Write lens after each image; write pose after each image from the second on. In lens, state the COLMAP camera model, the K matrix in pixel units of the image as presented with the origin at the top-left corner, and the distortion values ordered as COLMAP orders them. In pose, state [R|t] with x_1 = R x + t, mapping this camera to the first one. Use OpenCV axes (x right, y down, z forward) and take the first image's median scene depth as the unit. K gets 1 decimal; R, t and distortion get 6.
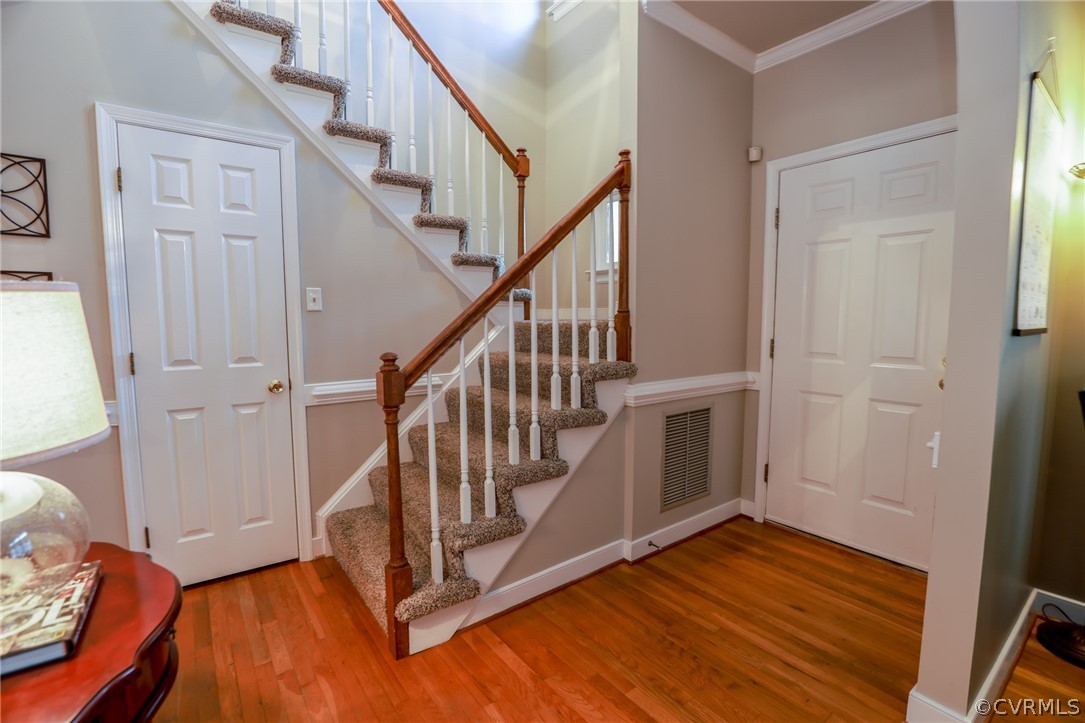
lens RADIAL K [[492.0, 0, 544.4], [0, 492.0, 364.6], [0, 0, 1]] dist [-0.030252, 0.001443]
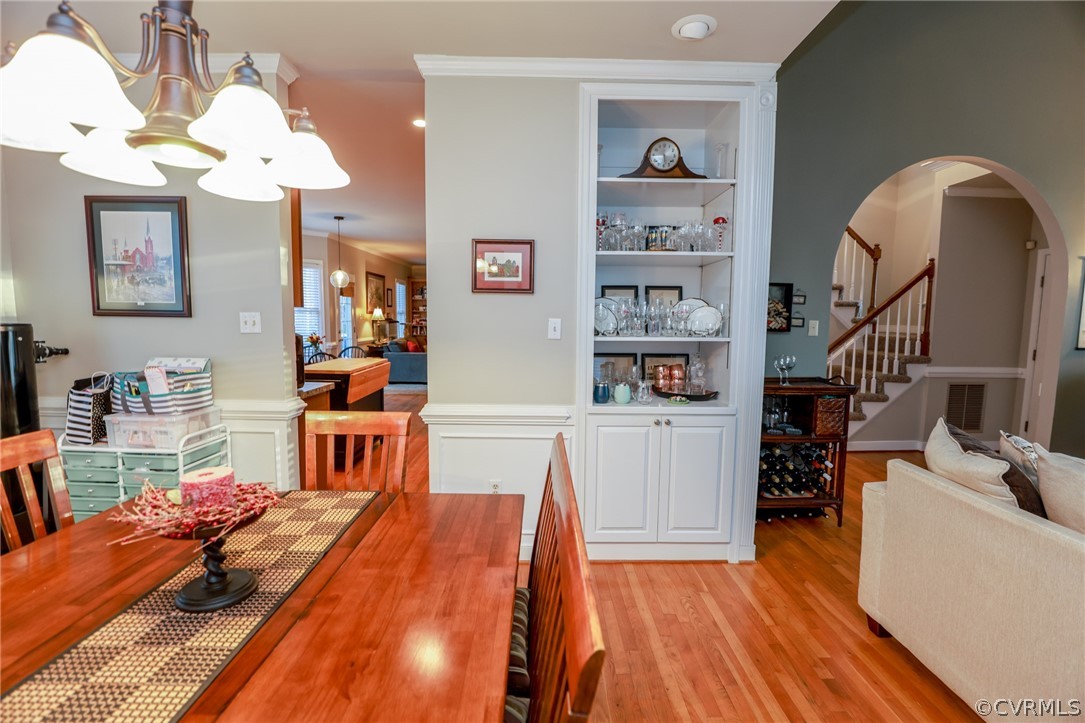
lens RADIAL K [[492.0, 0, 544.4], [0, 492.0, 364.6], [0, 0, 1]] dist [-0.030252, 0.001443]
pose [[0.807534, 0.068578, -0.585820, 0.056862], [-0.066876, 0.997459, 0.024580, 0.088333], [0.586017, 0.019328, 0.810068, -1.638774]]
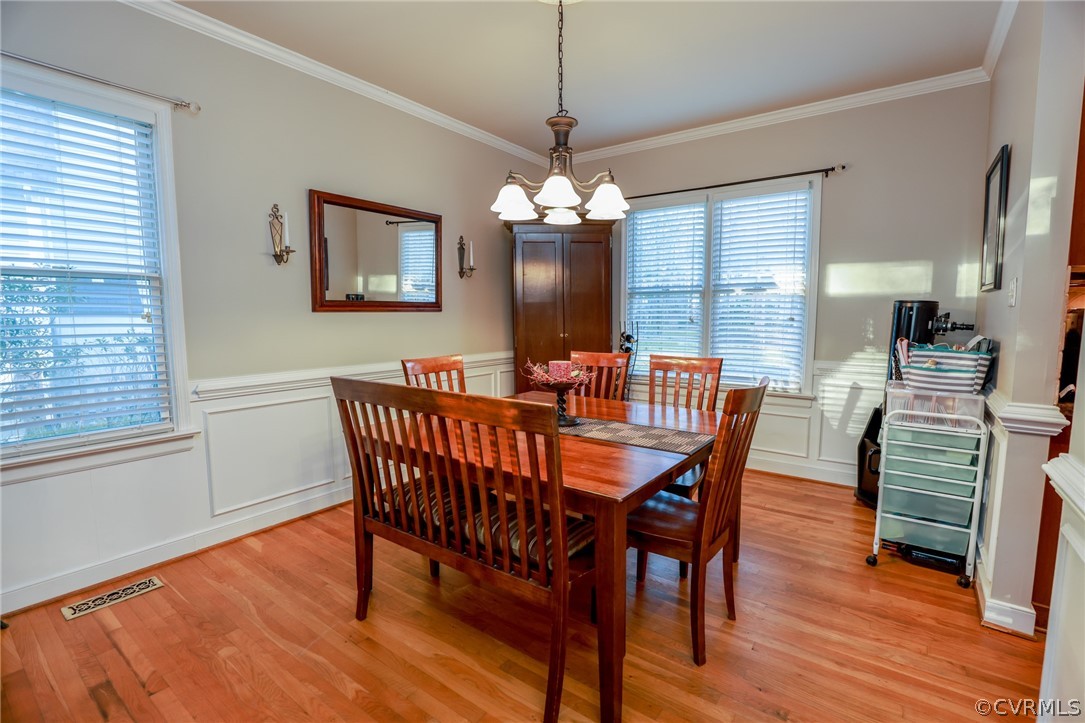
lens RADIAL K [[492.0, 0, 544.4], [0, 492.0, 364.6], [0, 0, 1]] dist [-0.030252, 0.001443]
pose [[-0.955027, 0.034638, -0.294489, -0.139369], [-0.022617, 0.981751, 0.188823, 0.051589], [0.295655, 0.186992, -0.936815, -0.611937]]
